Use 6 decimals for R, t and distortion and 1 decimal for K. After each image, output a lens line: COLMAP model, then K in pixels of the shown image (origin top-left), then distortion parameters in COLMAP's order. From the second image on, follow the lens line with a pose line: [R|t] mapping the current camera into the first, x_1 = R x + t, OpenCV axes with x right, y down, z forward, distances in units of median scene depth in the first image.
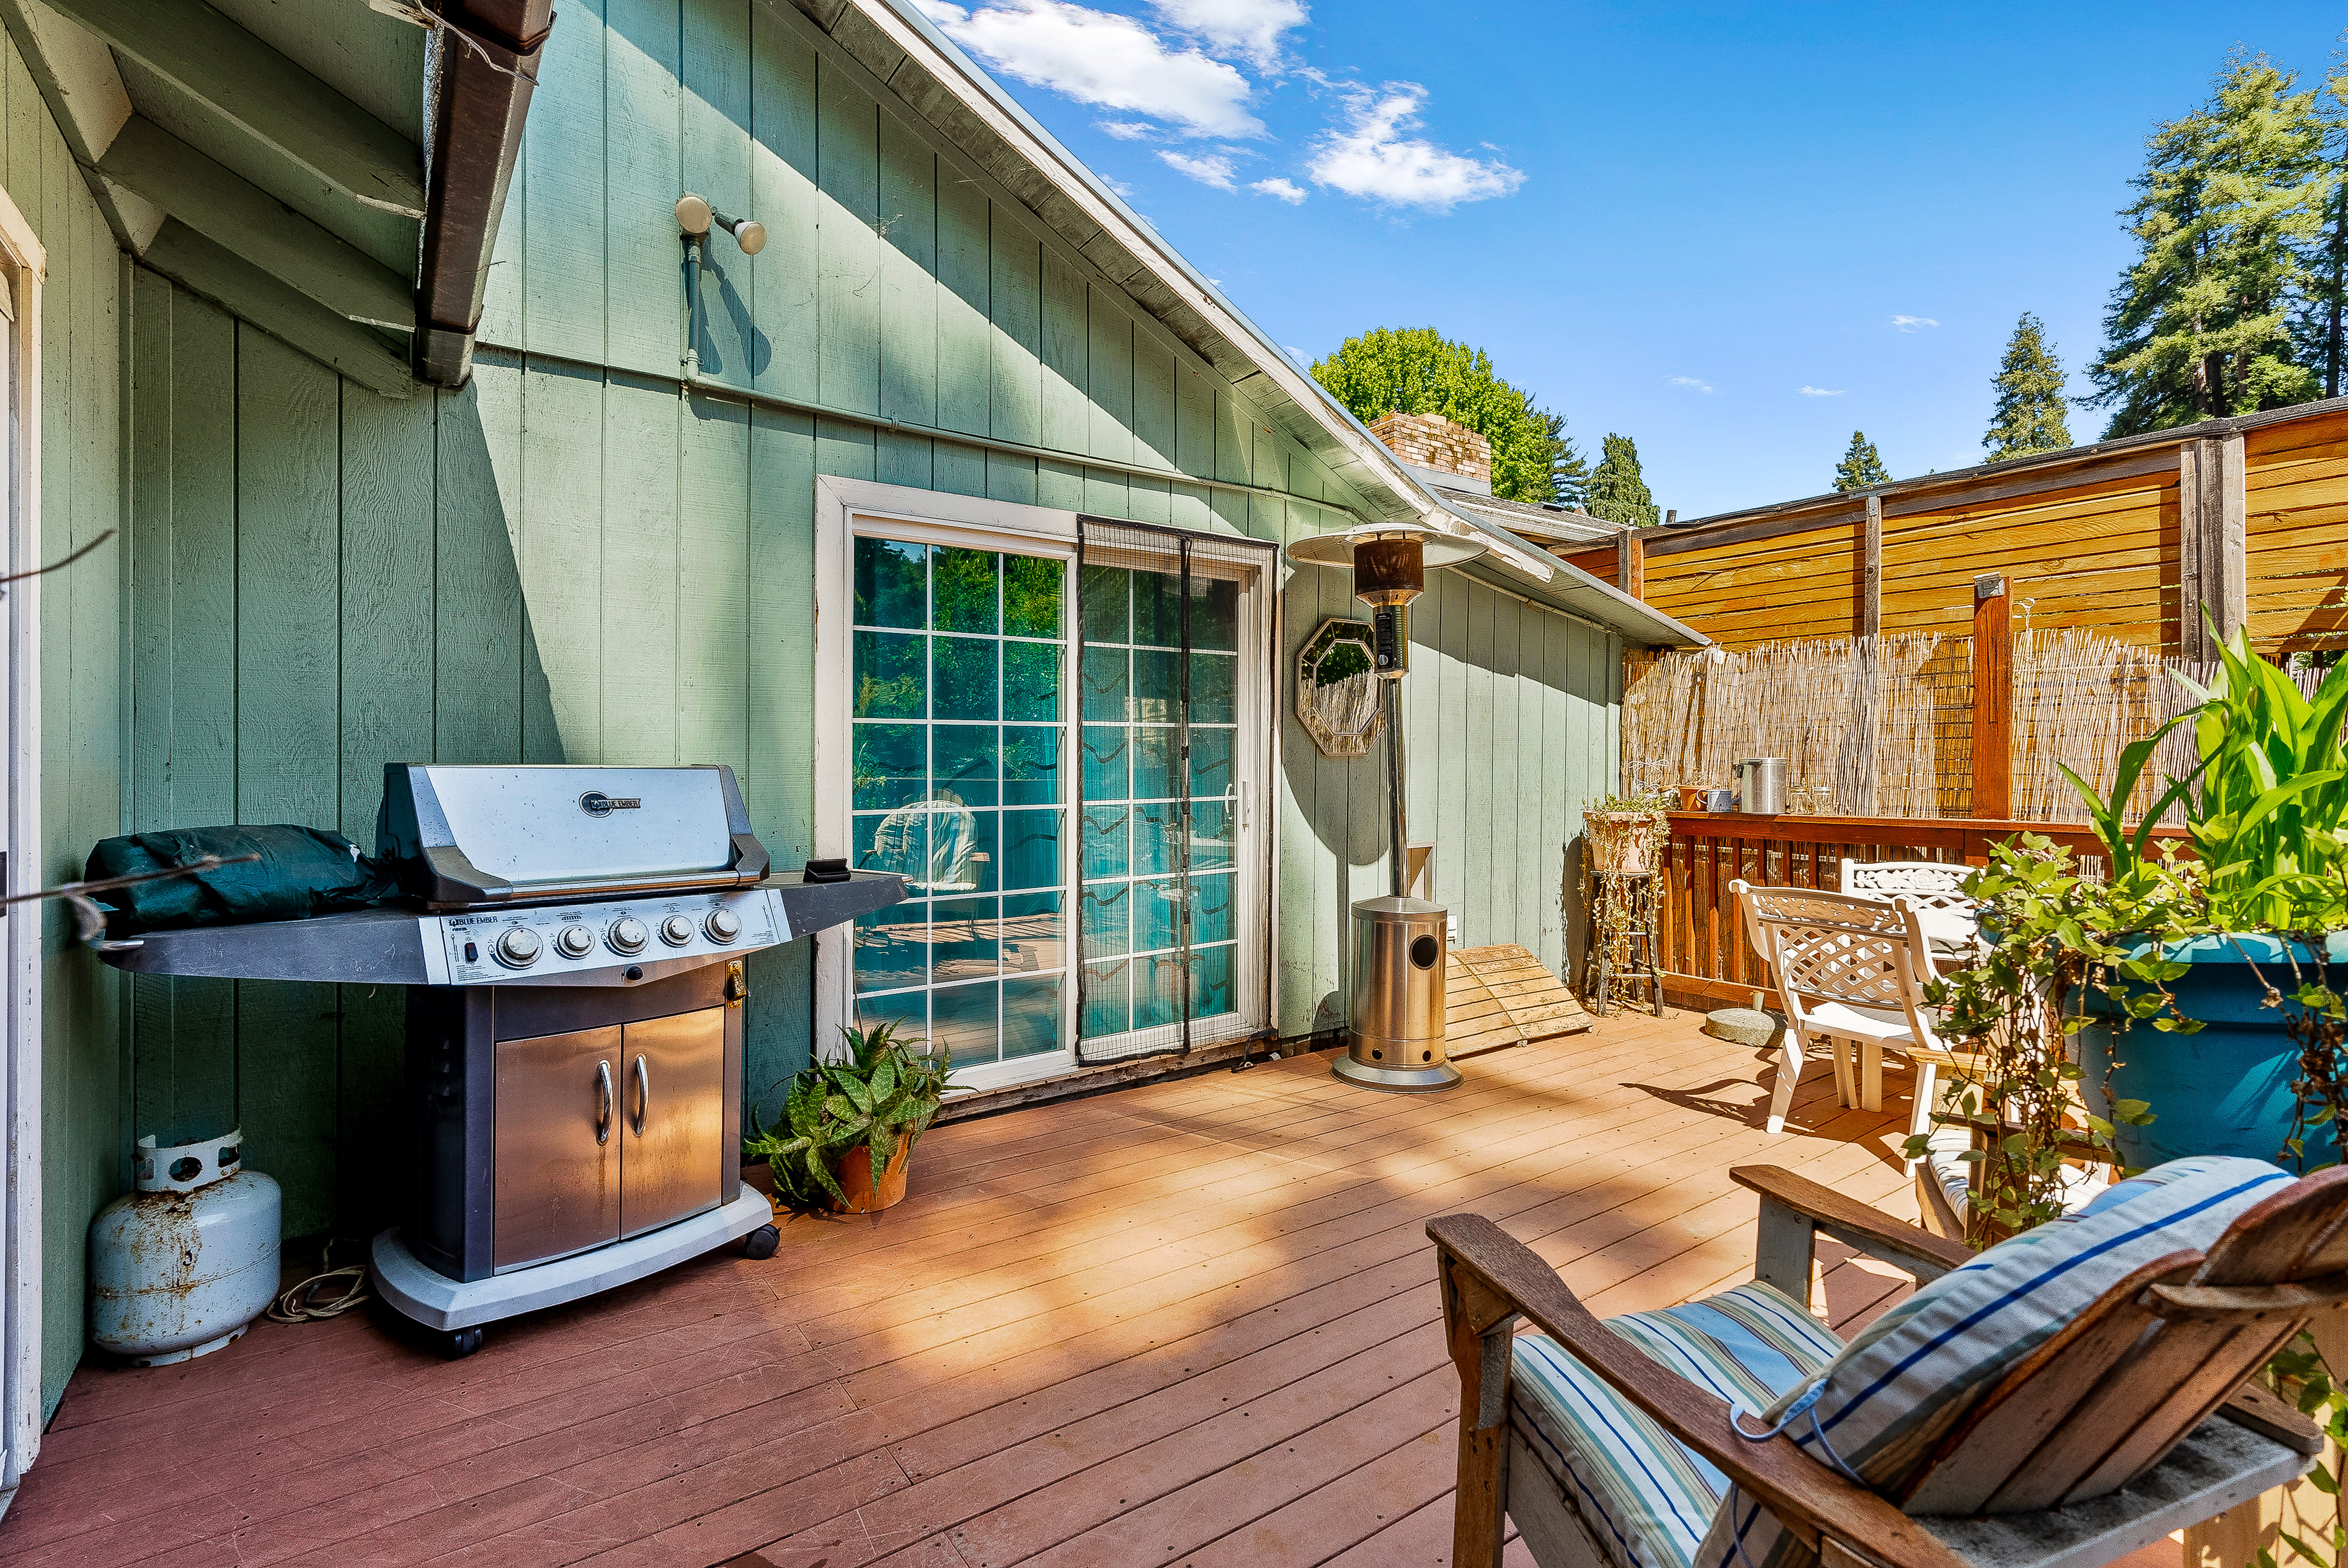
lens RADIAL K [[1073.1, 0, 1166.5], [0, 1073.1, 765.3], [0, 0, 1]] dist [0.000149, -0.000593]
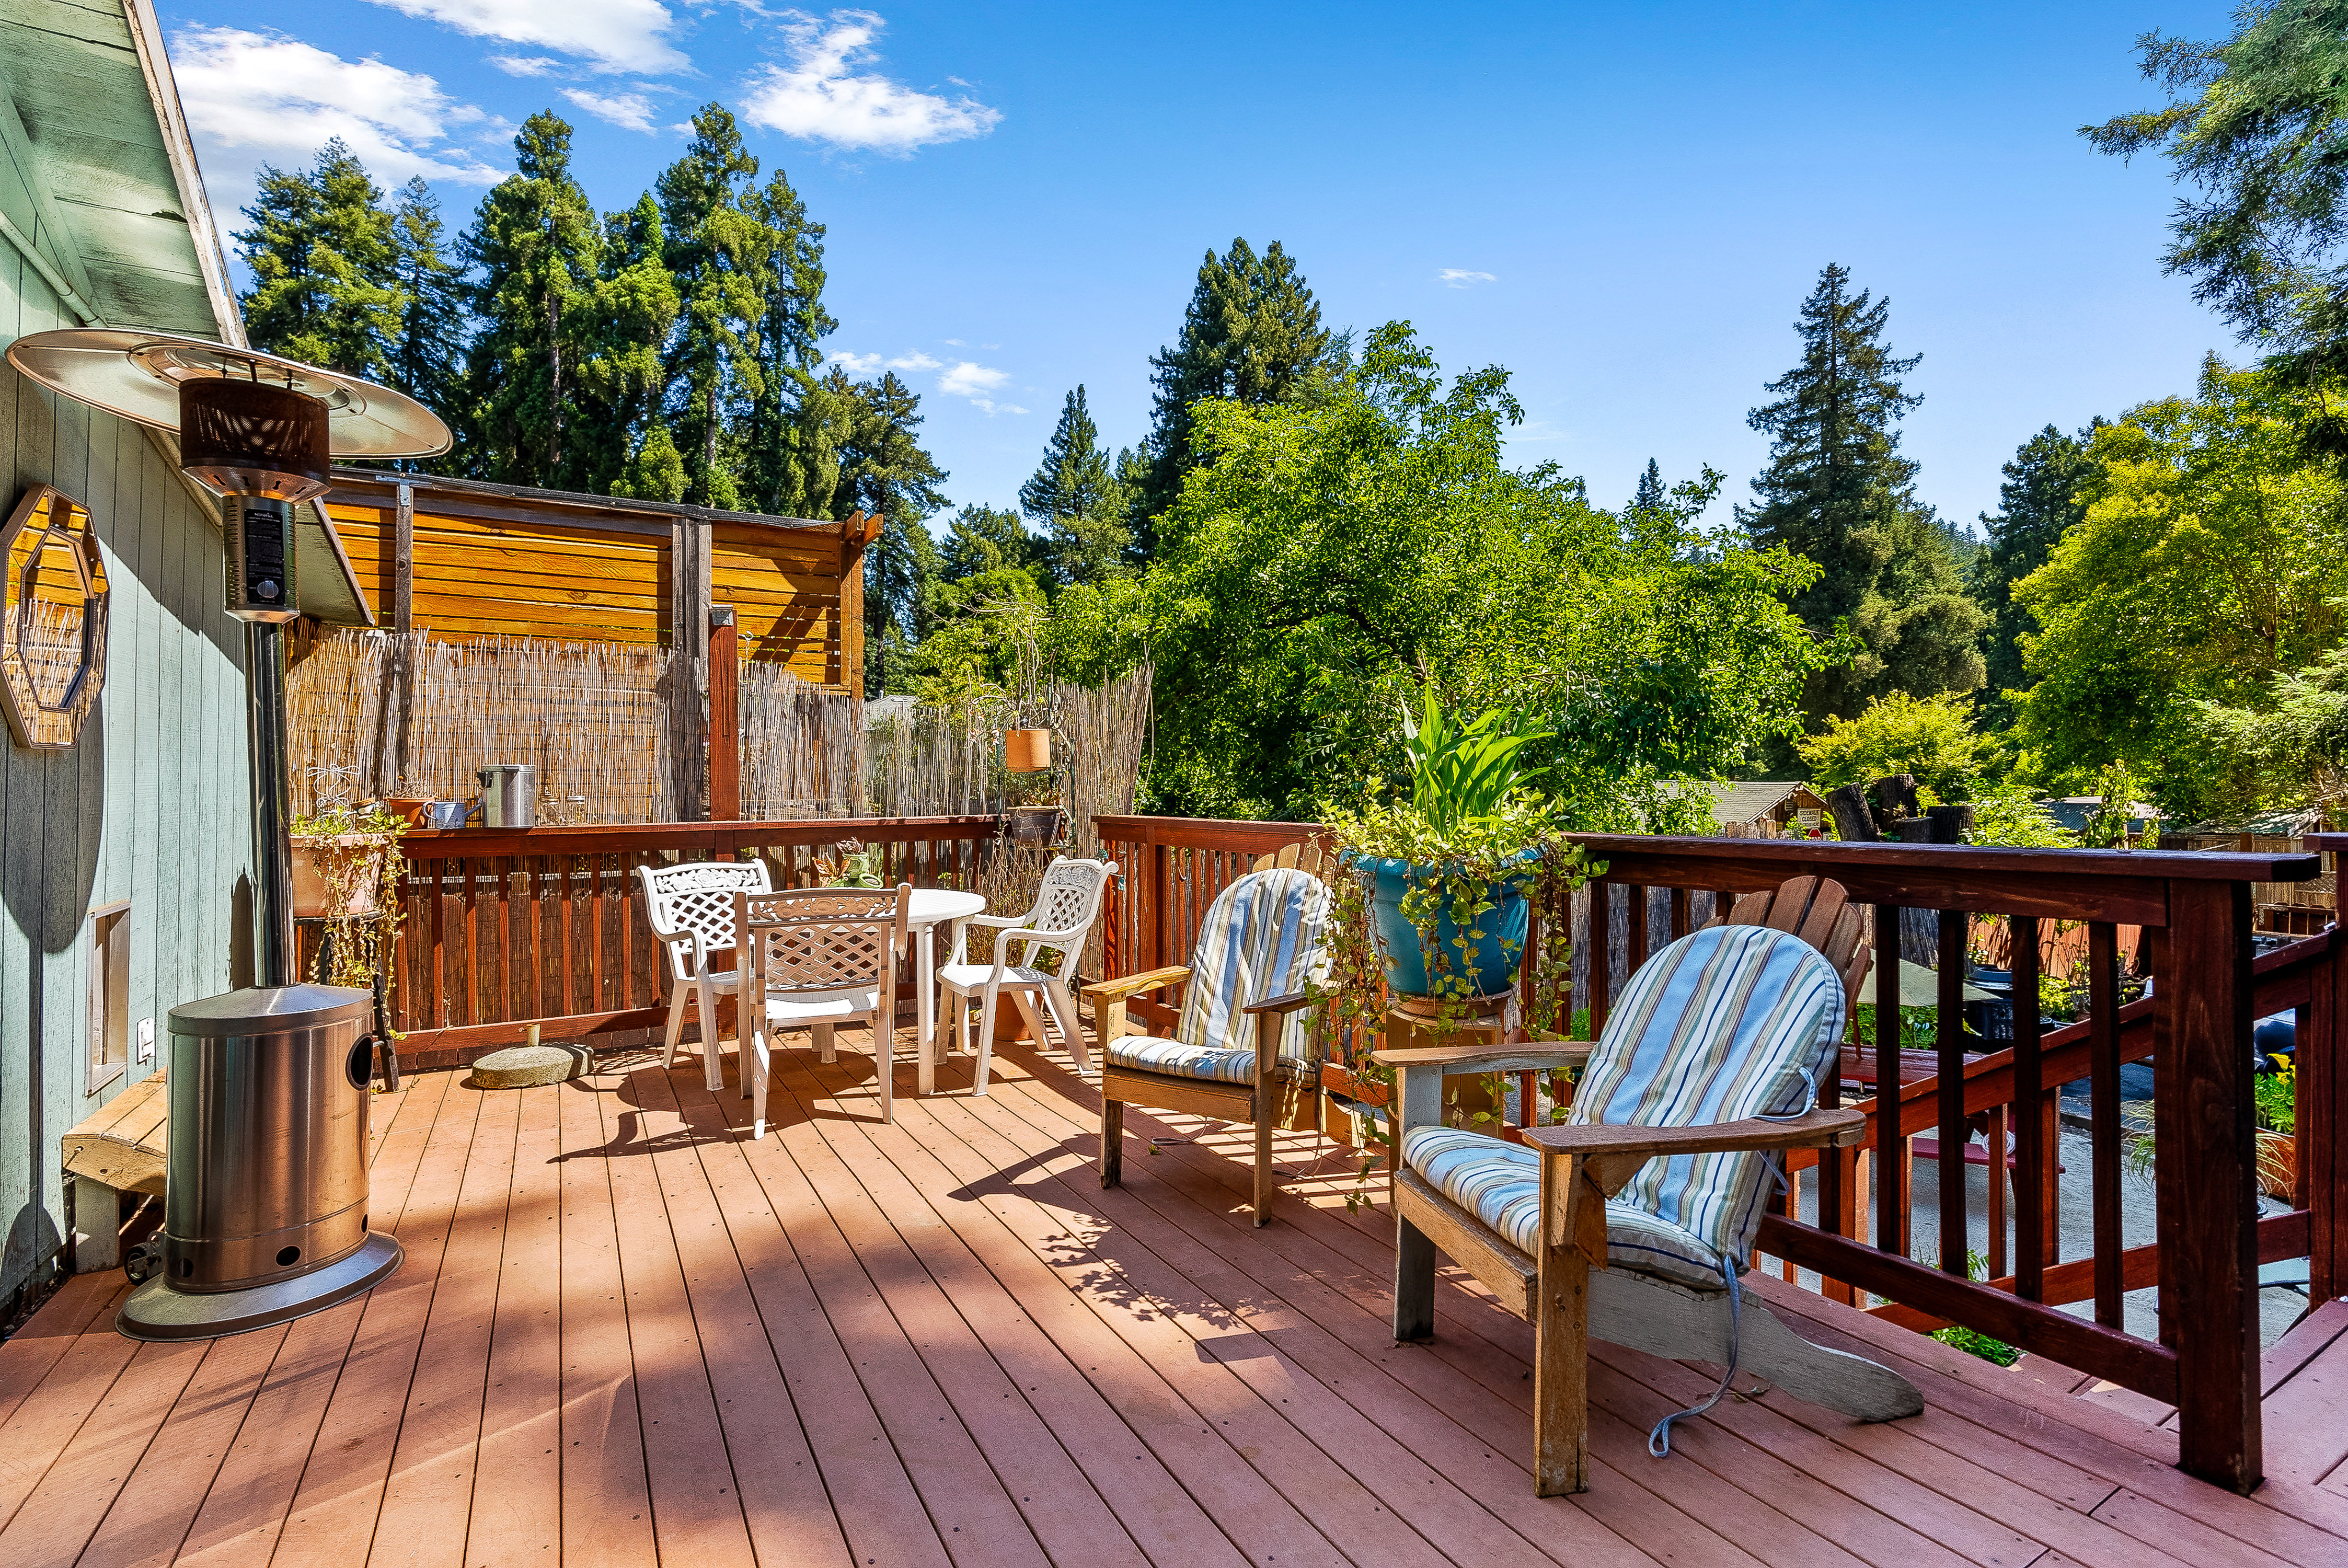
lens RADIAL K [[1073.1, 0, 1151.8], [0, 1073.1, 781.3], [0, 0, 1]] dist [0.000149, -0.000593]
pose [[0.097592, -0.001617, 0.995225, -0.261007], [0.002572, 0.999996, 0.001372, 0.006411], [-0.995223, 0.002426, 0.097595, 0.356658]]
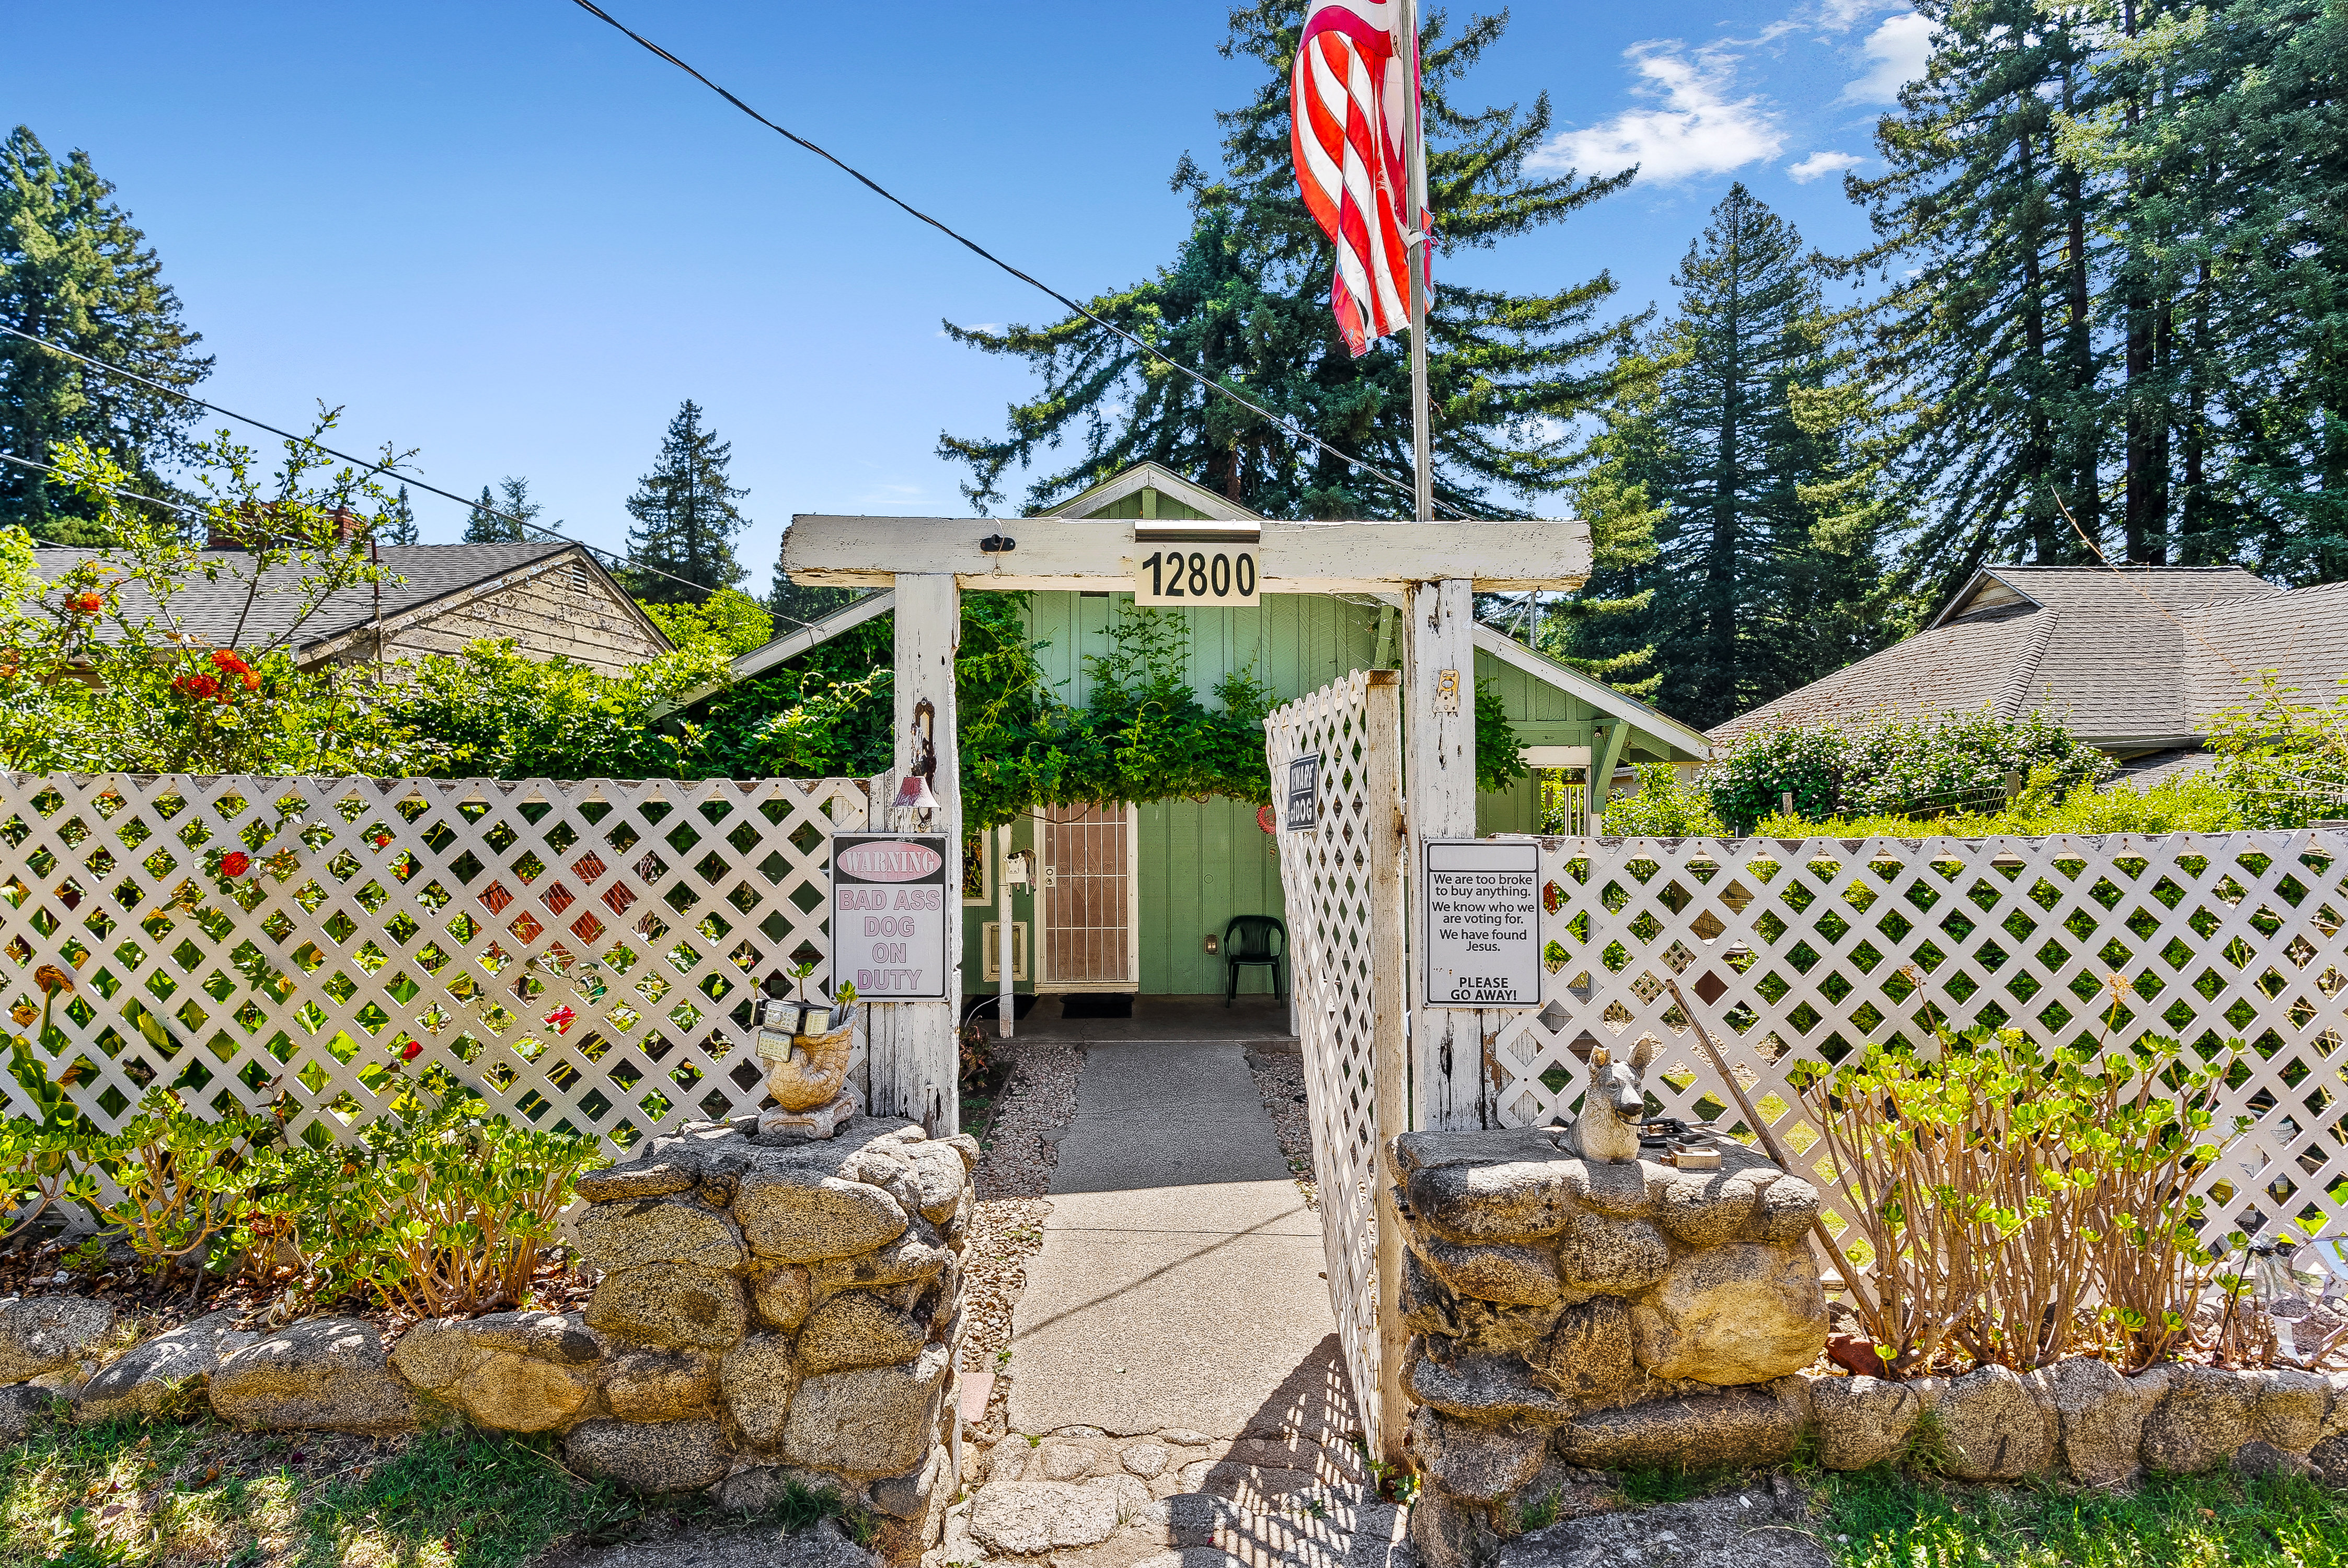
lens RADIAL K [[1073.1, 0, 1164.0], [0, 1073.1, 800.1], [0, 0, 1]] dist [0.000149, -0.000593]
pose [[-0.812284, 0.005869, 0.583233, -1.240736], [0.008496, 0.999962, 0.001770, -0.037999], [-0.583201, 0.006393, -0.812303, 1.648268]]
